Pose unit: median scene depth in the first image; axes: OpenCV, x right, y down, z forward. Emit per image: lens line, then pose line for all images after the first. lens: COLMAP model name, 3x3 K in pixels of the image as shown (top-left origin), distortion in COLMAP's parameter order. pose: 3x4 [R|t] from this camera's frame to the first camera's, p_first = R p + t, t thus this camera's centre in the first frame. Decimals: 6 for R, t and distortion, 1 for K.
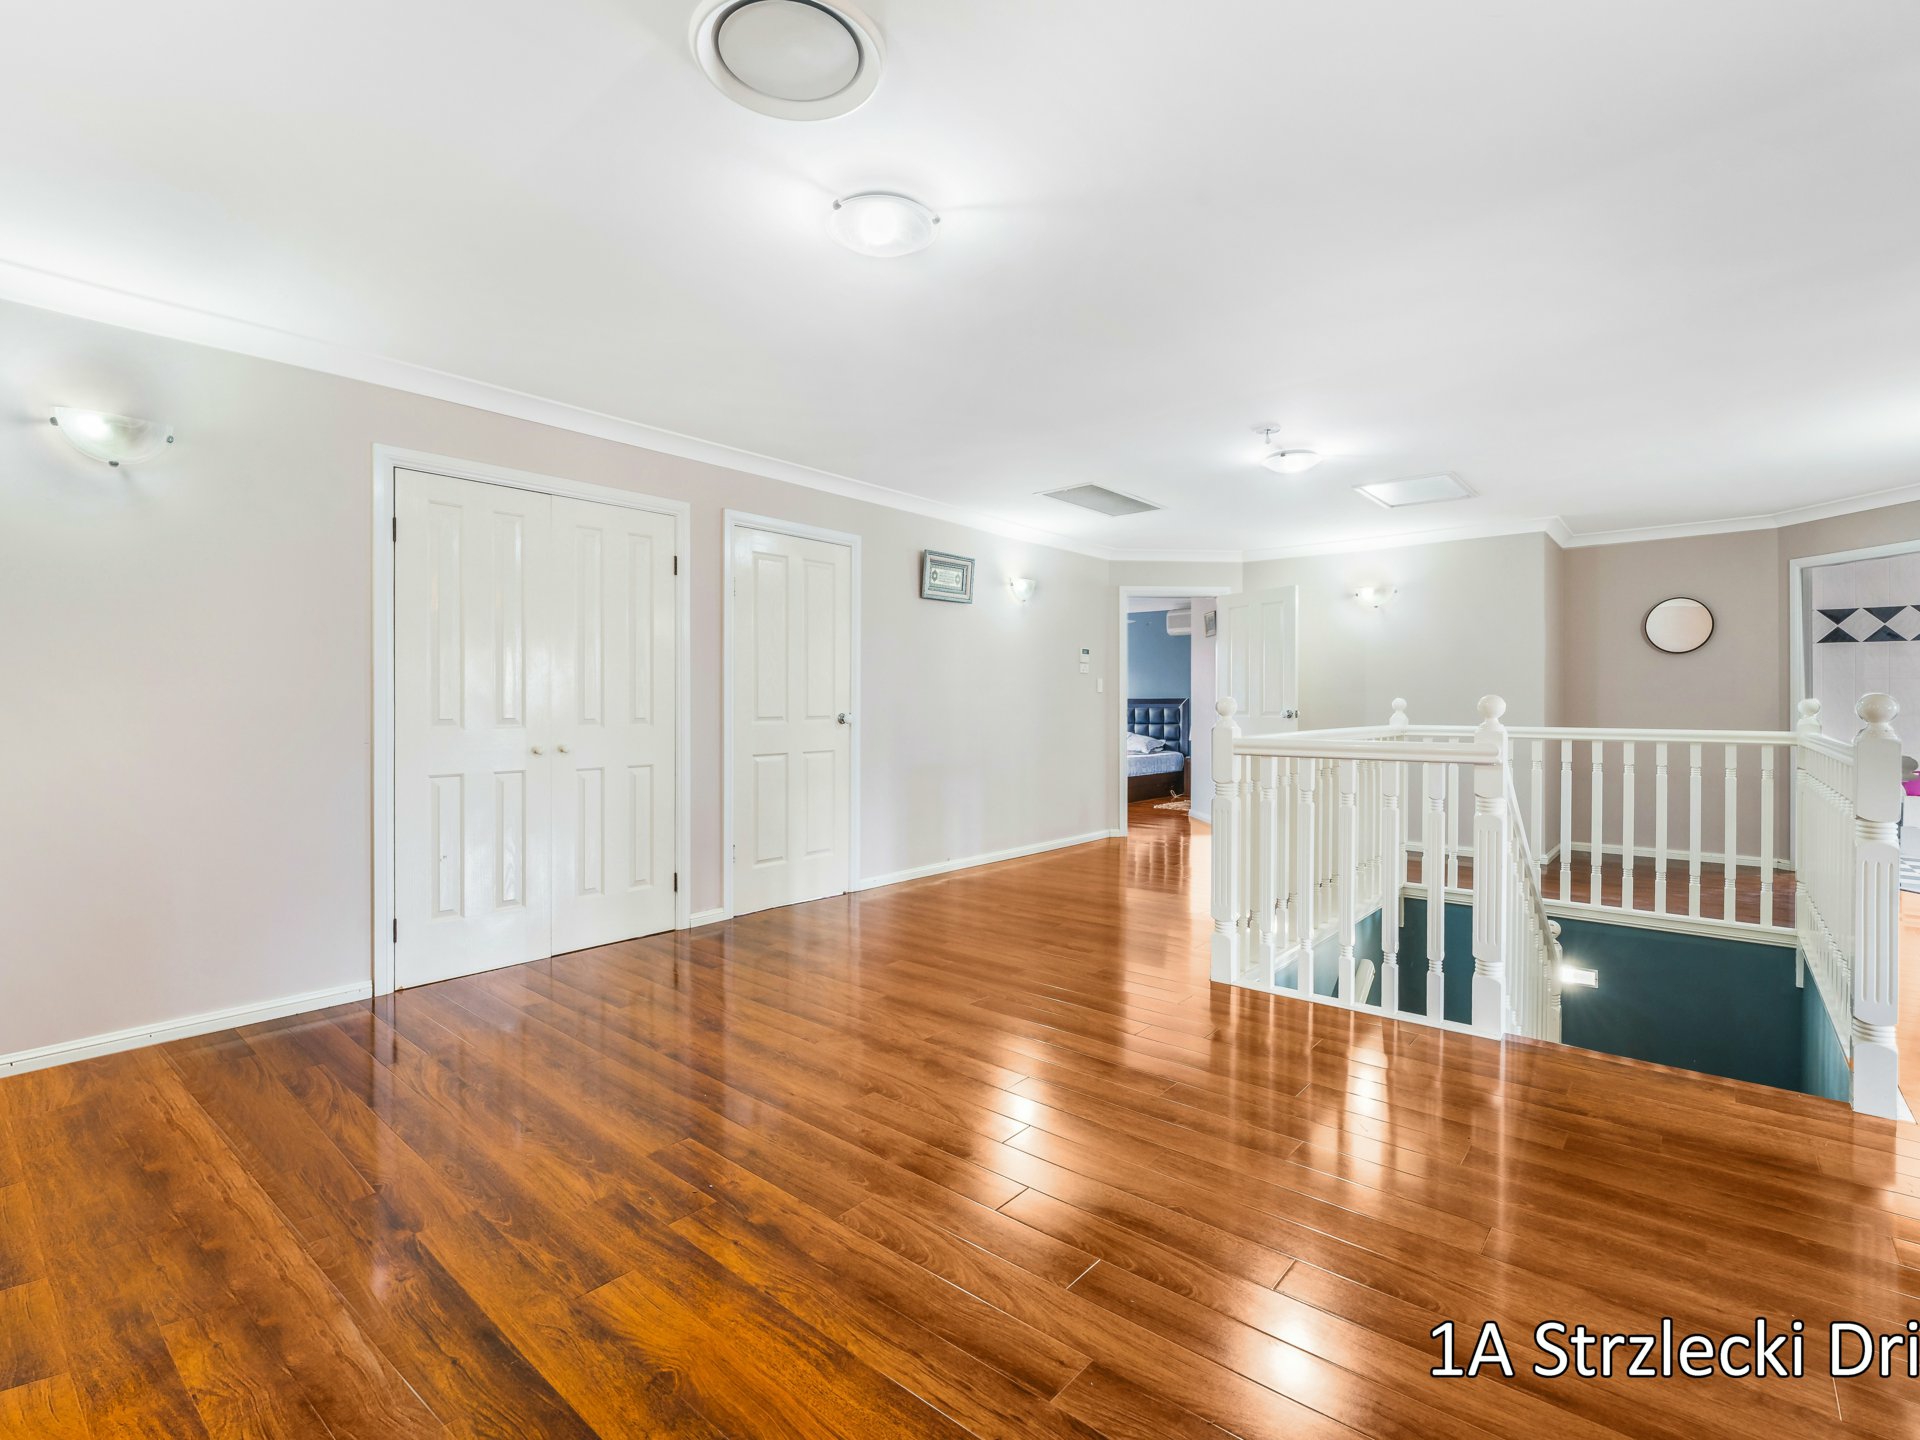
lens RADIAL K [[885.8, 0, 963.8], [0, 885.8, 714.6], [0, 0, 1]] dist [-0.058707, 0.002187]
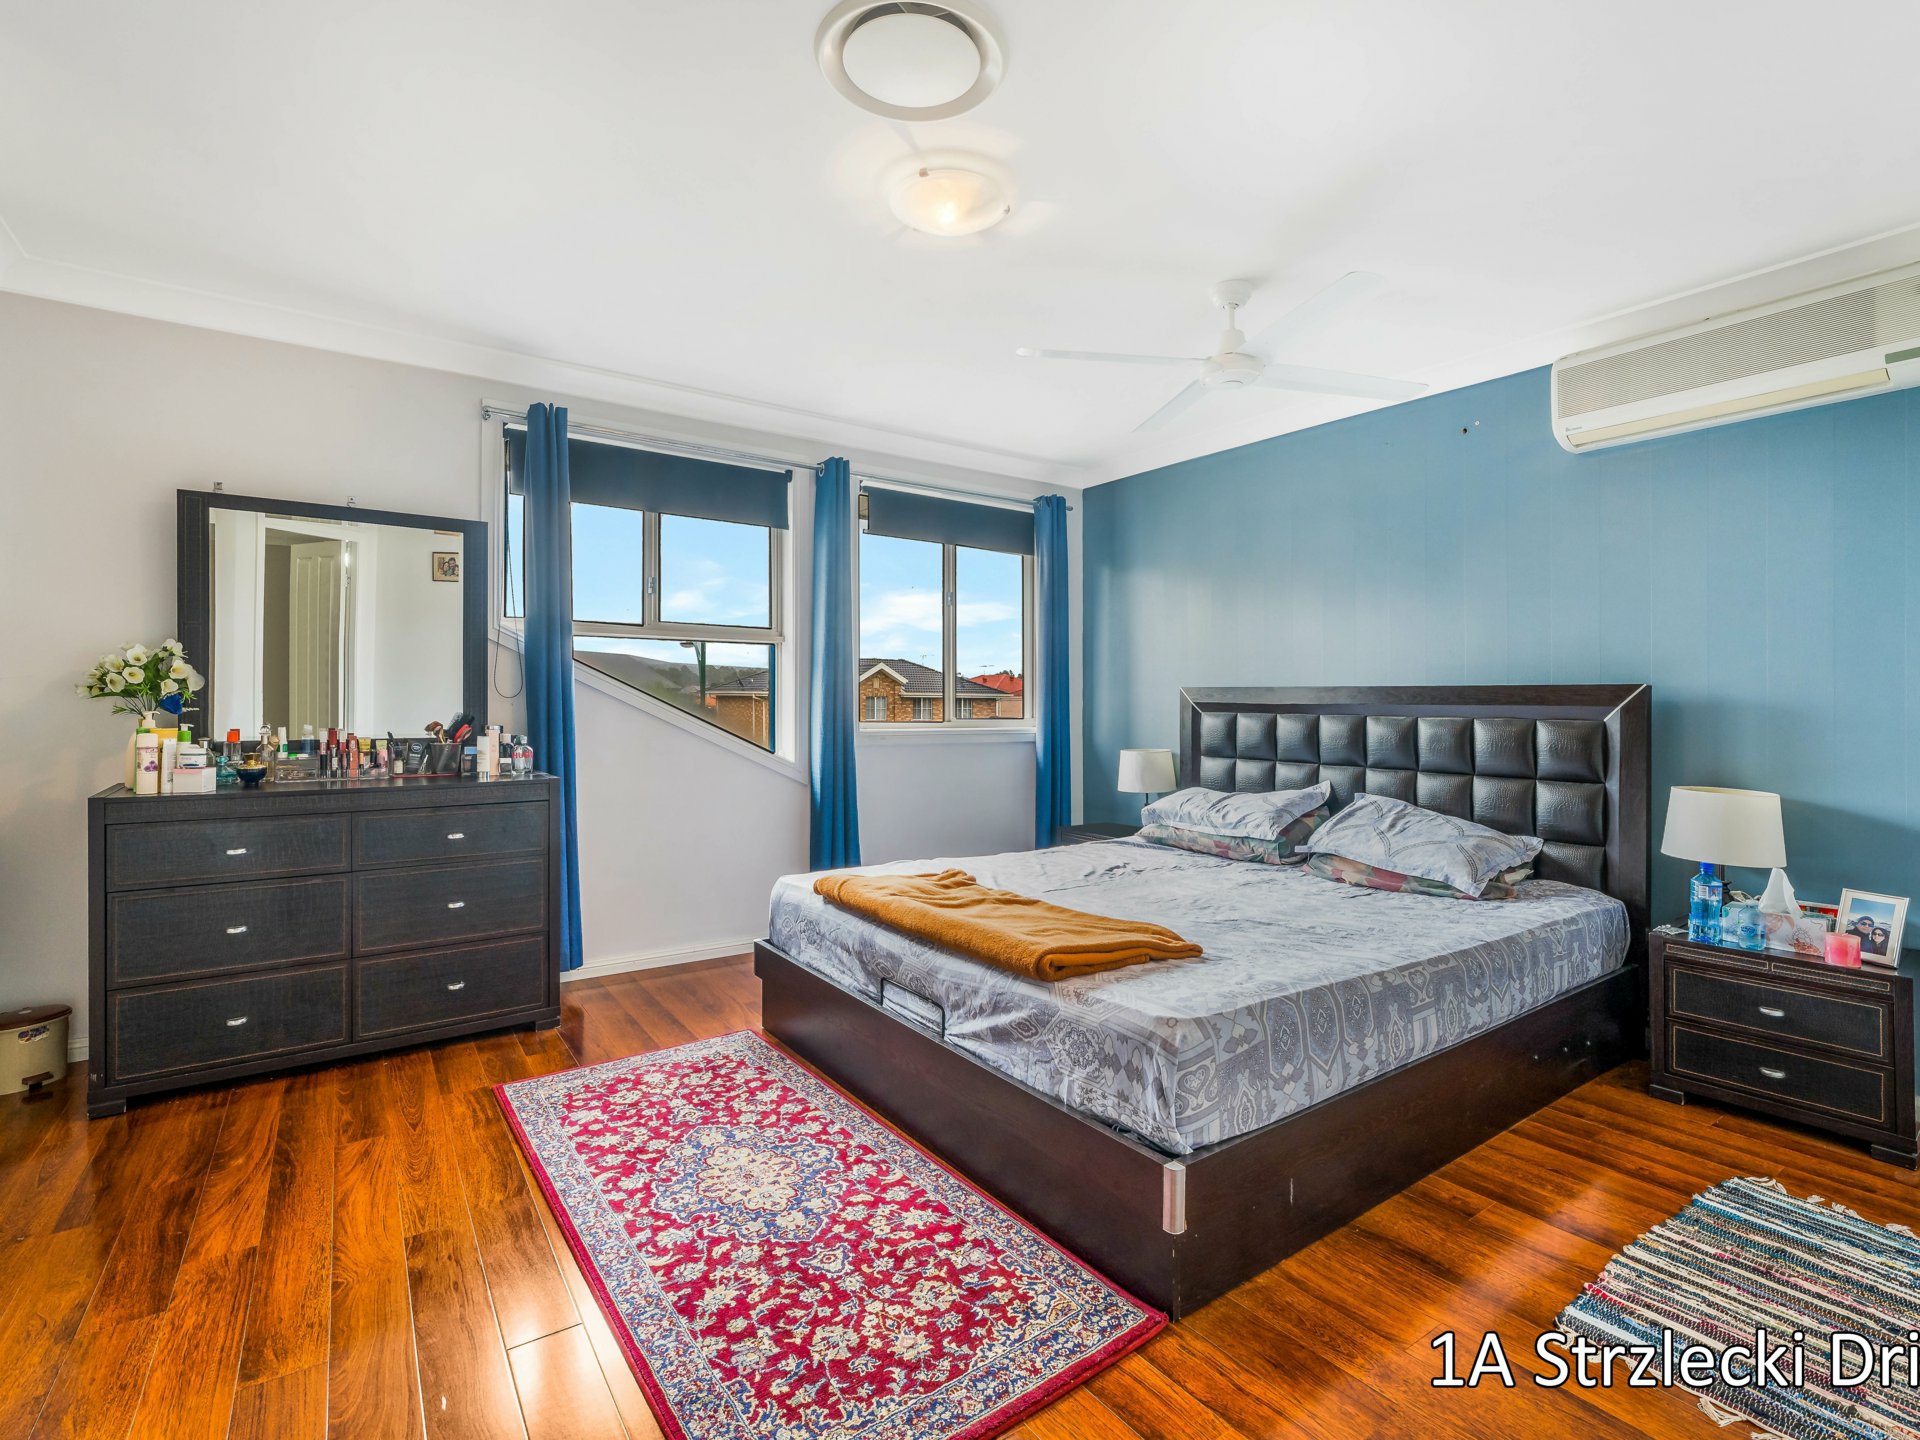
lens RADIAL K [[885.8, 0, 955.9], [0, 885.8, 716.6], [0, 0, 1]] dist [-0.058707, 0.002187]
pose [[0.969606, 0.009731, -0.244478, 0.117465], [-0.008893, 0.999950, 0.004531, -0.008343], [0.244510, -0.002219, 0.969644, 0.697405]]
